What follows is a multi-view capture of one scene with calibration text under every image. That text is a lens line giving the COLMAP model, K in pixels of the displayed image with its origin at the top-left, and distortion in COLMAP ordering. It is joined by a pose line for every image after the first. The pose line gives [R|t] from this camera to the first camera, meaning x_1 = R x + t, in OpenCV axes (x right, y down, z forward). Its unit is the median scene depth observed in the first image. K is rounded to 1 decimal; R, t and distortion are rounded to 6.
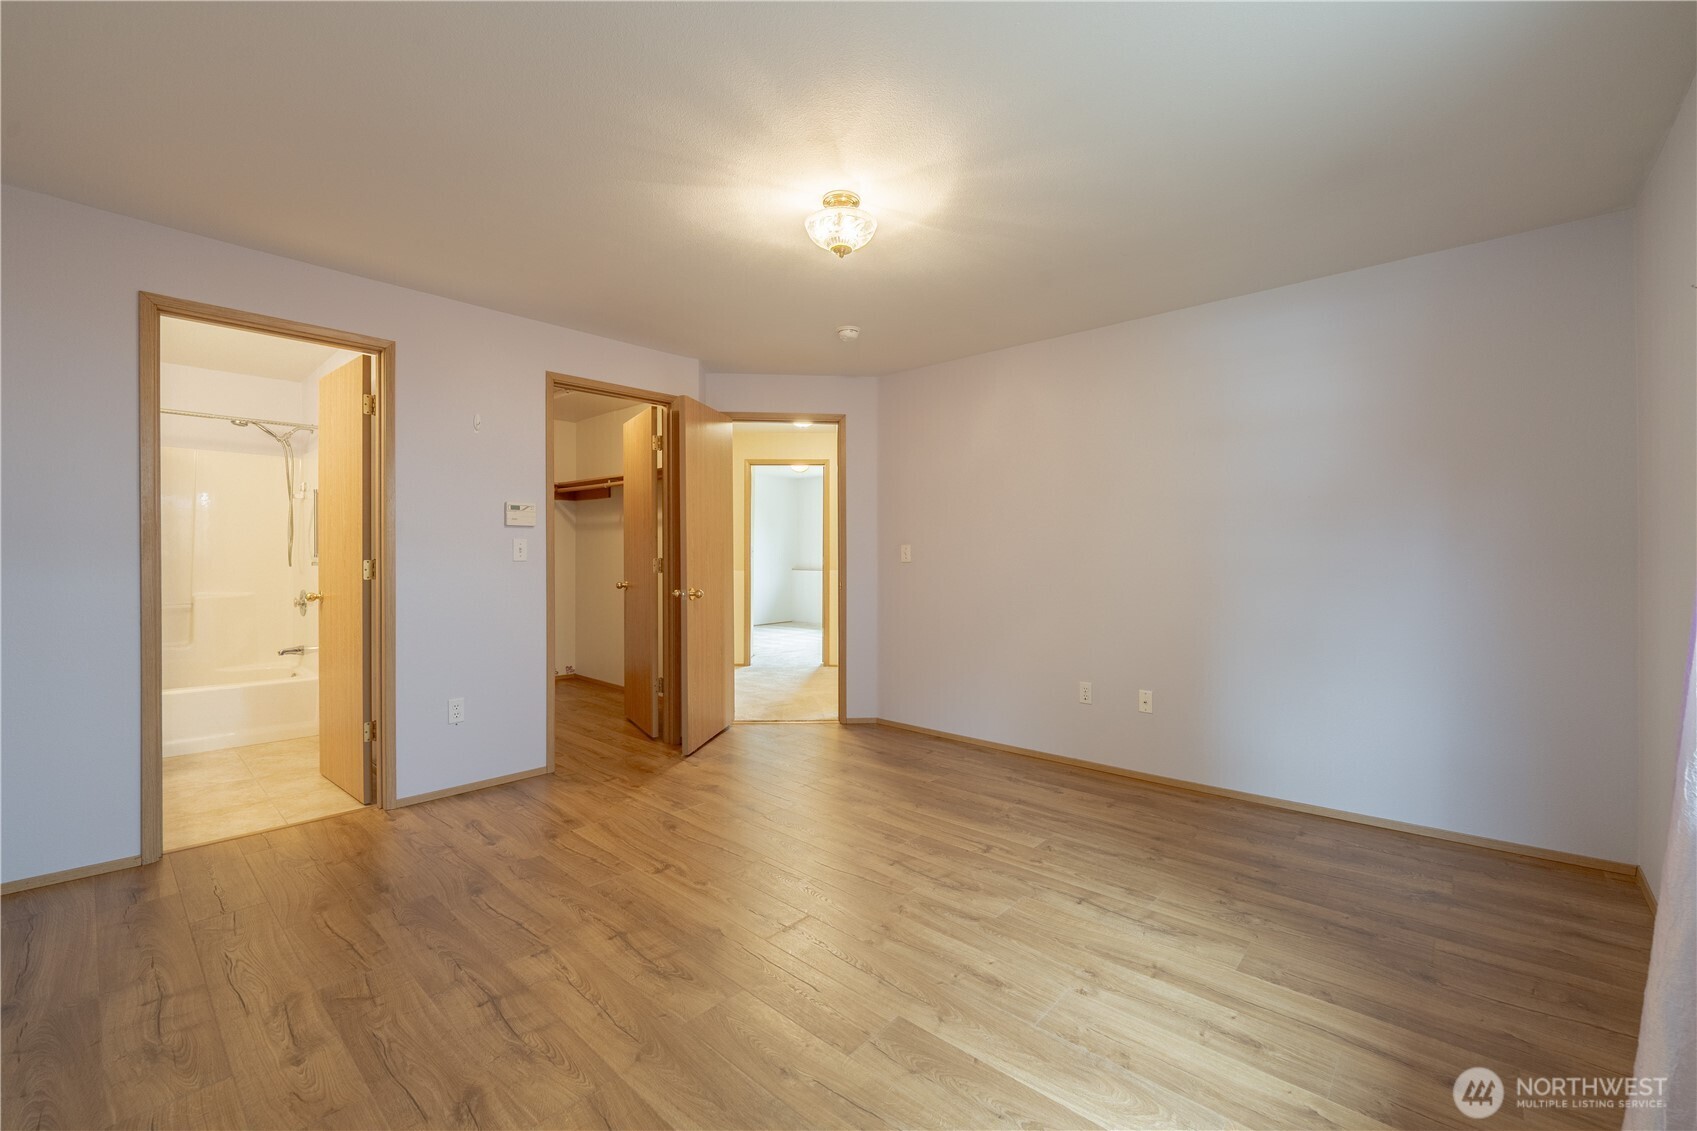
lens RADIAL K [[691.6, 0, 837.2], [0, 691.6, 559.1], [0, 0, 1]] dist [0.000709, -0.000739]
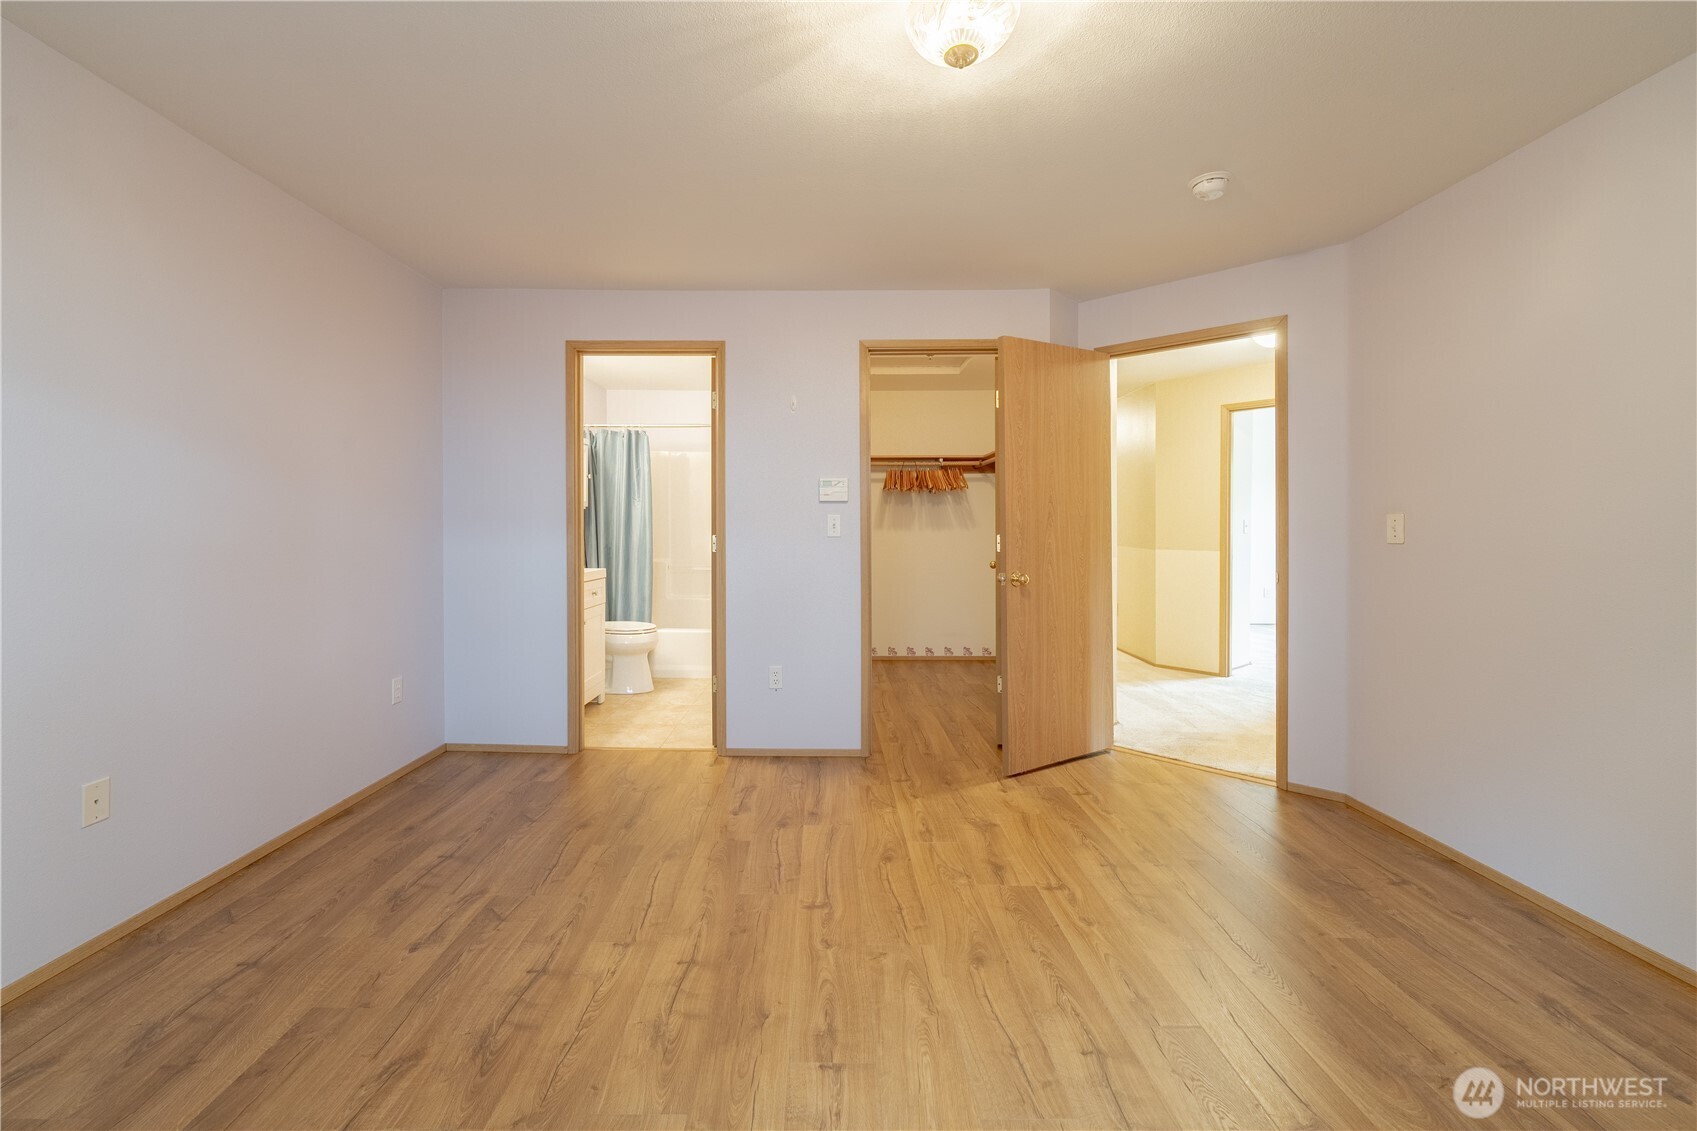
lens RADIAL K [[691.6, 0, 844.7], [0, 691.6, 536.1], [0, 0, 1]] dist [0.000709, -0.000739]
pose [[0.674246, 0.006423, -0.738479, 0.289220], [-0.004820, 0.999979, 0.004297, -0.002657], [0.738491, 0.000662, 0.674263, 0.345058]]
